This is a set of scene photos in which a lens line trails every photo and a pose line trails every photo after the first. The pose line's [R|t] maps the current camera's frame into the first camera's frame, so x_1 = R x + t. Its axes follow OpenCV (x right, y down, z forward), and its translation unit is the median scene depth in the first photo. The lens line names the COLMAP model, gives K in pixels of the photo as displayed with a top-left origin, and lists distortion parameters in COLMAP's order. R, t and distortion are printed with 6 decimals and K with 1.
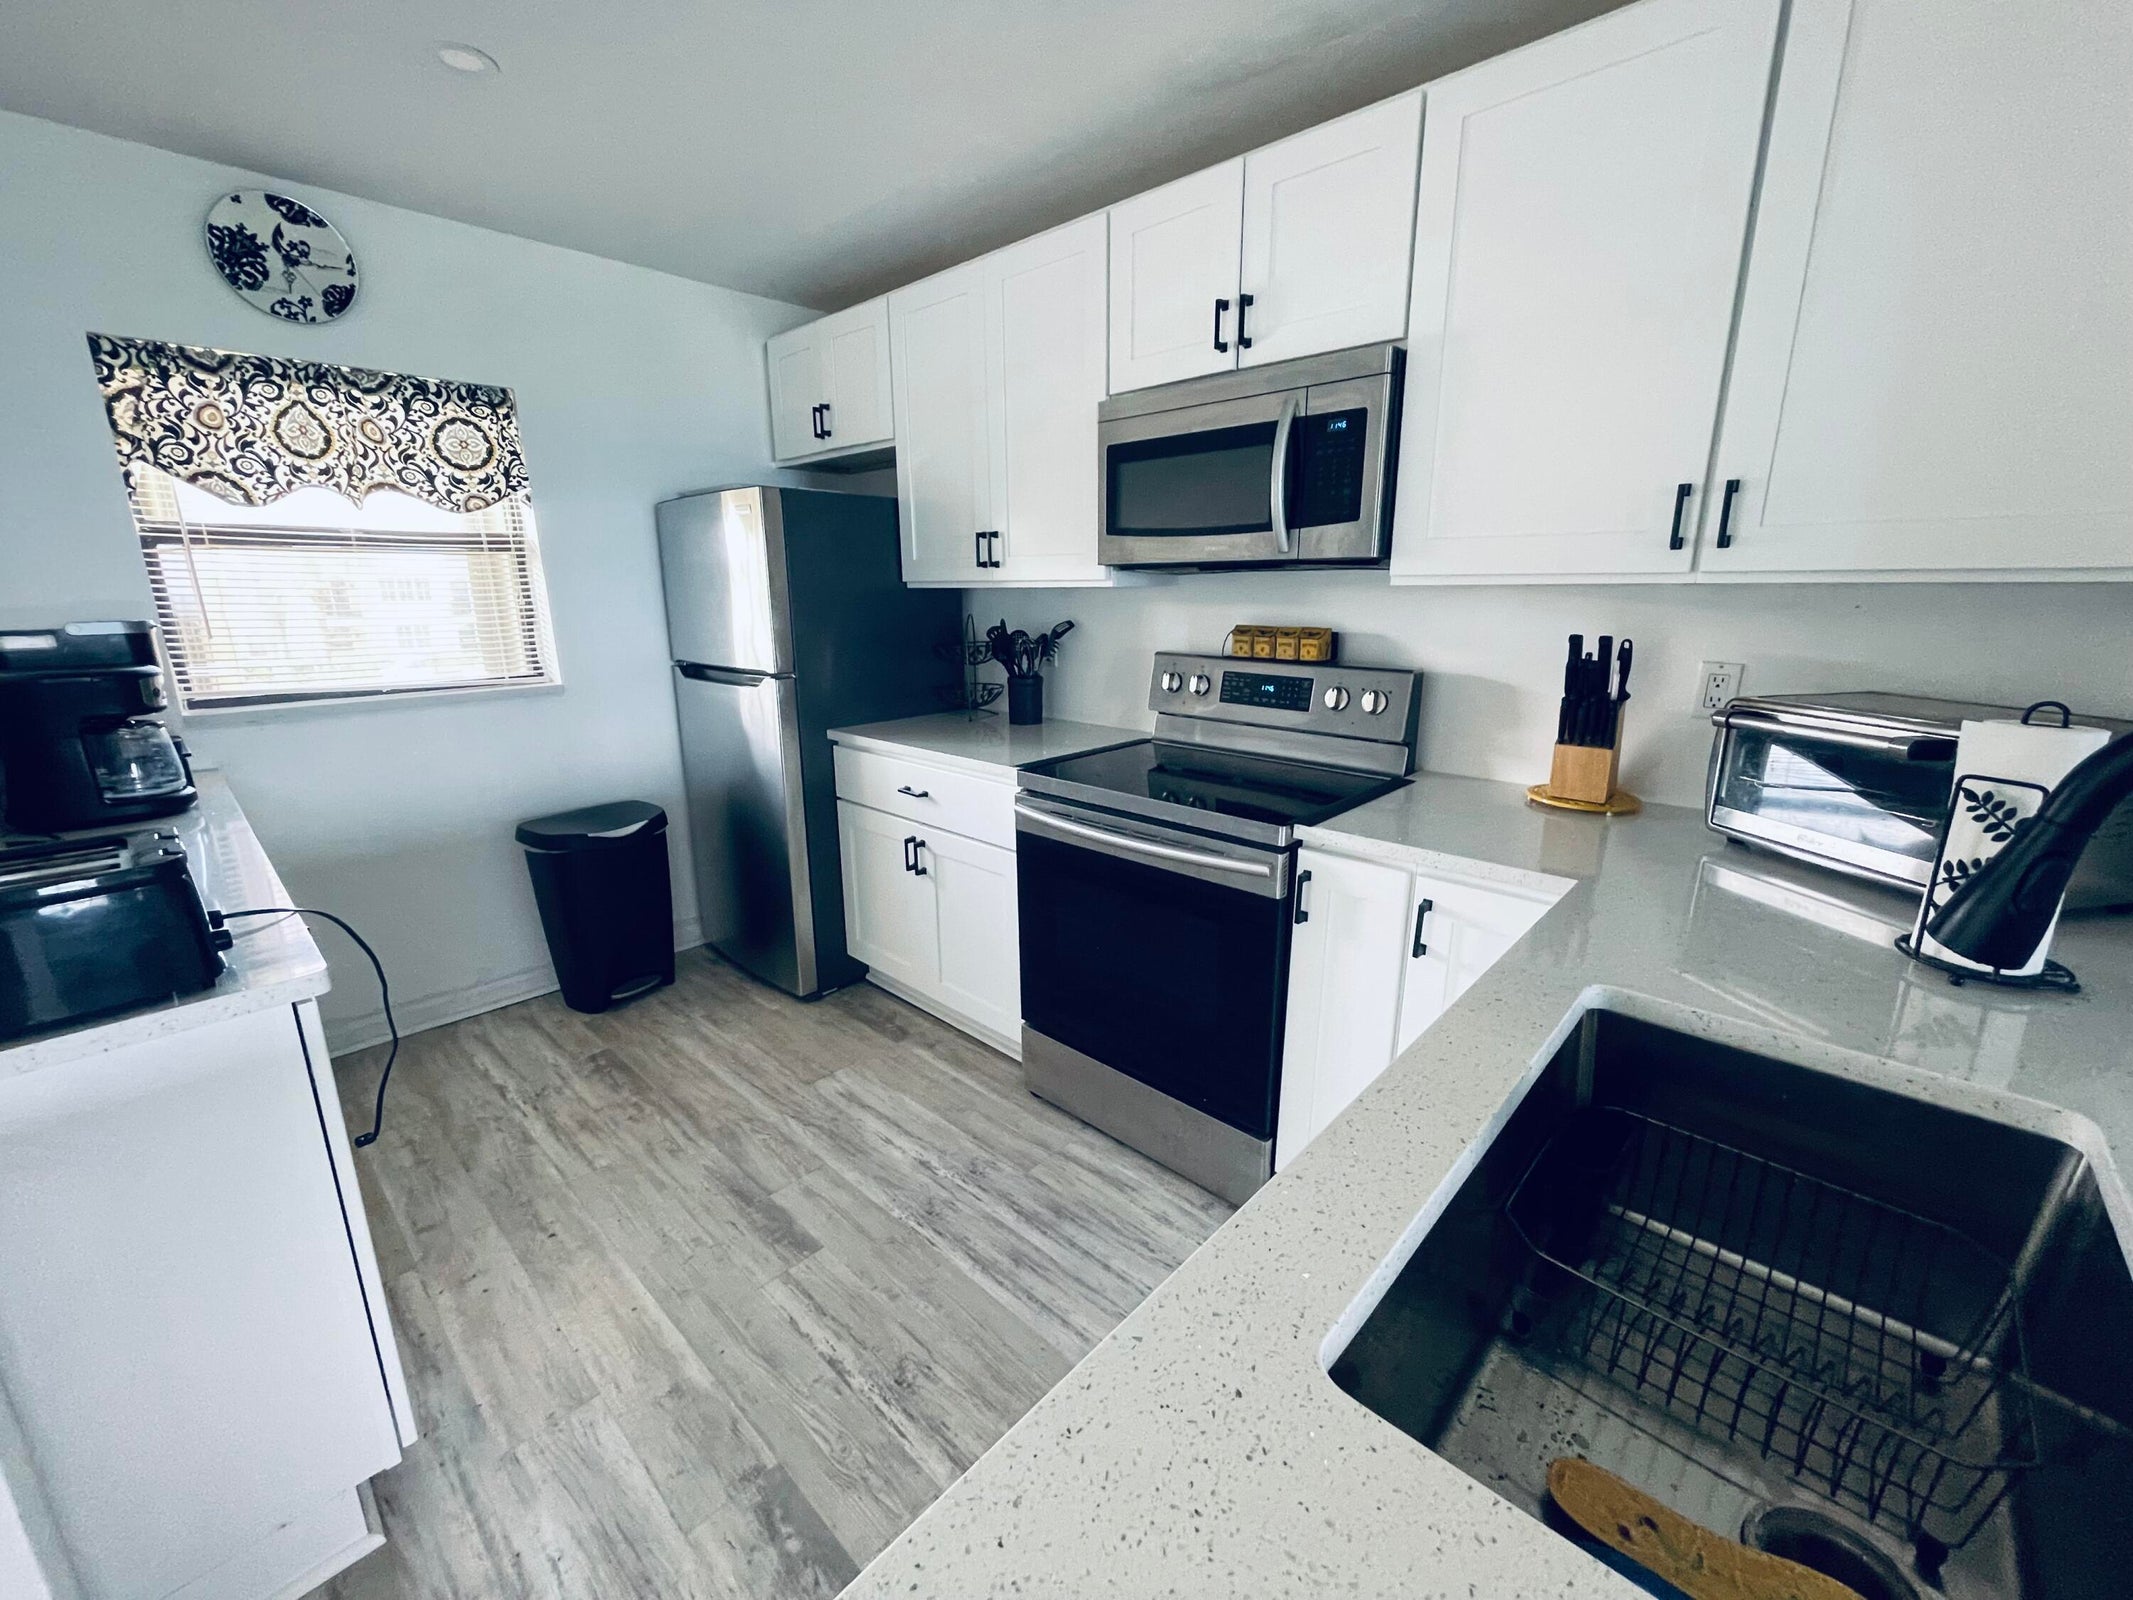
lens RADIAL K [[856.9, 0, 1064.9], [0, 856.9, 793.4], [0, 0, 1]] dist [-0.002012, -0.000369]
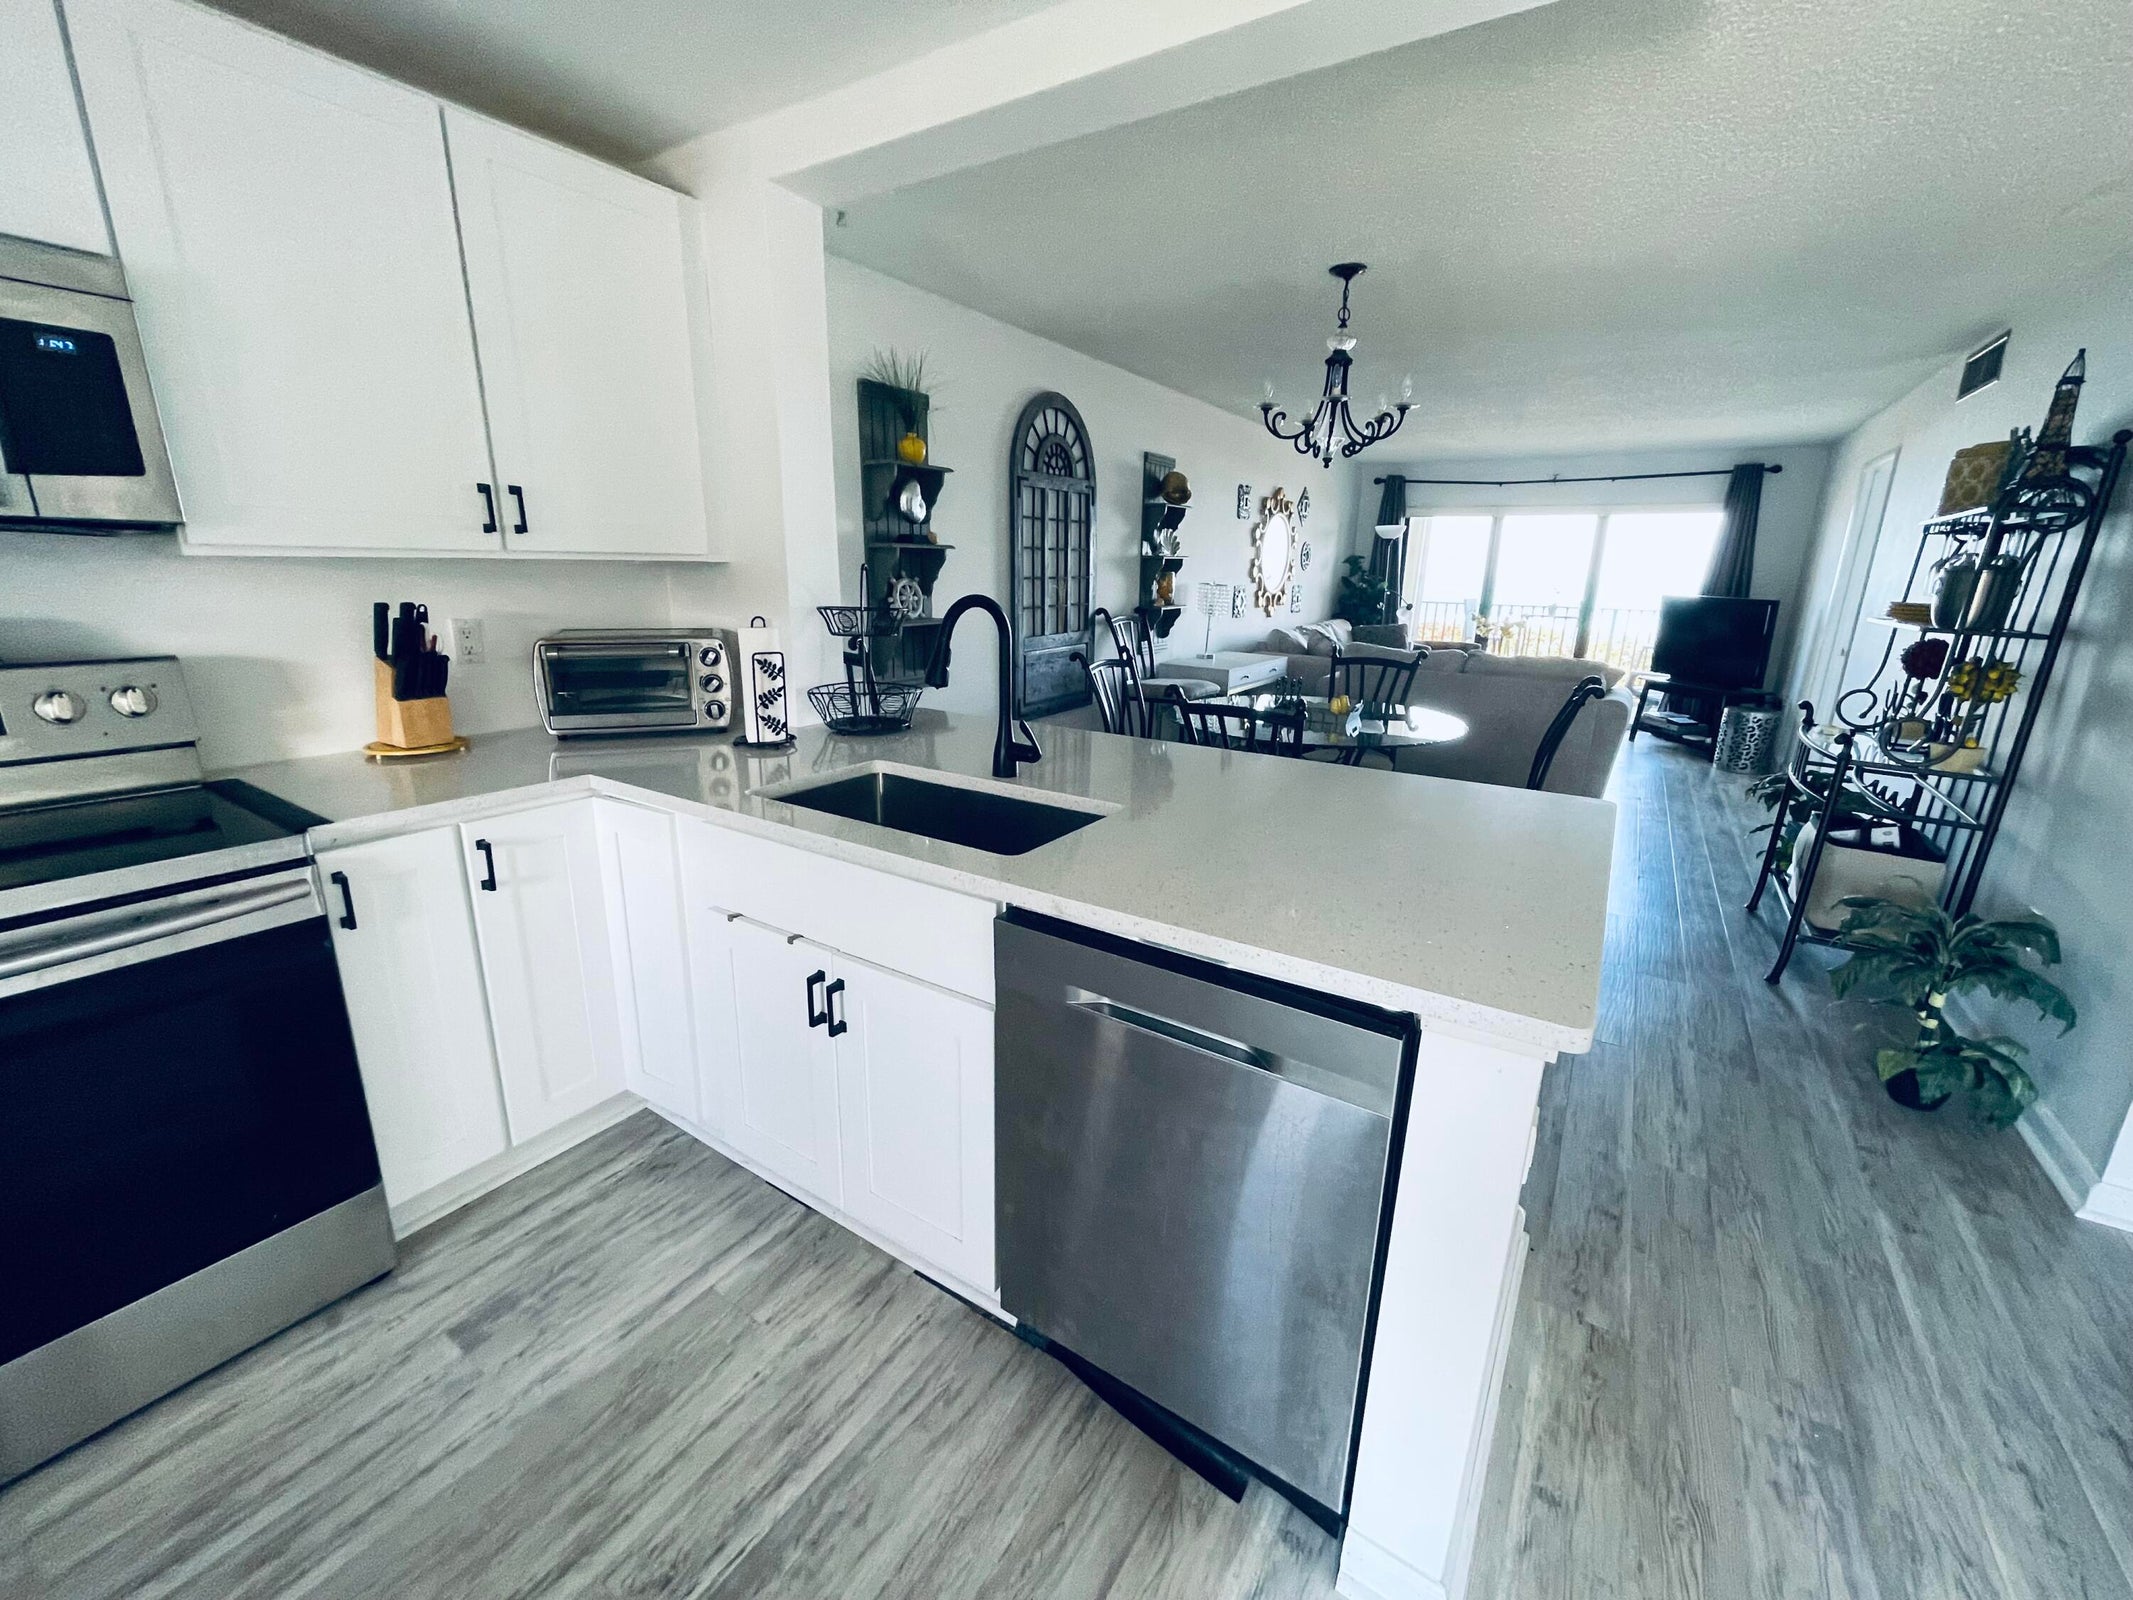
lens RADIAL K [[856.9, 0, 1067.7], [0, 856.9, 793.4], [0, 0, 1]] dist [-0.002012, -0.000369]
pose [[-0.172446, -0.252276, 0.952166, -0.521288], [0.217339, 0.933078, 0.286581, -0.059687], [-0.960743, 0.256362, -0.106076, 0.244822]]
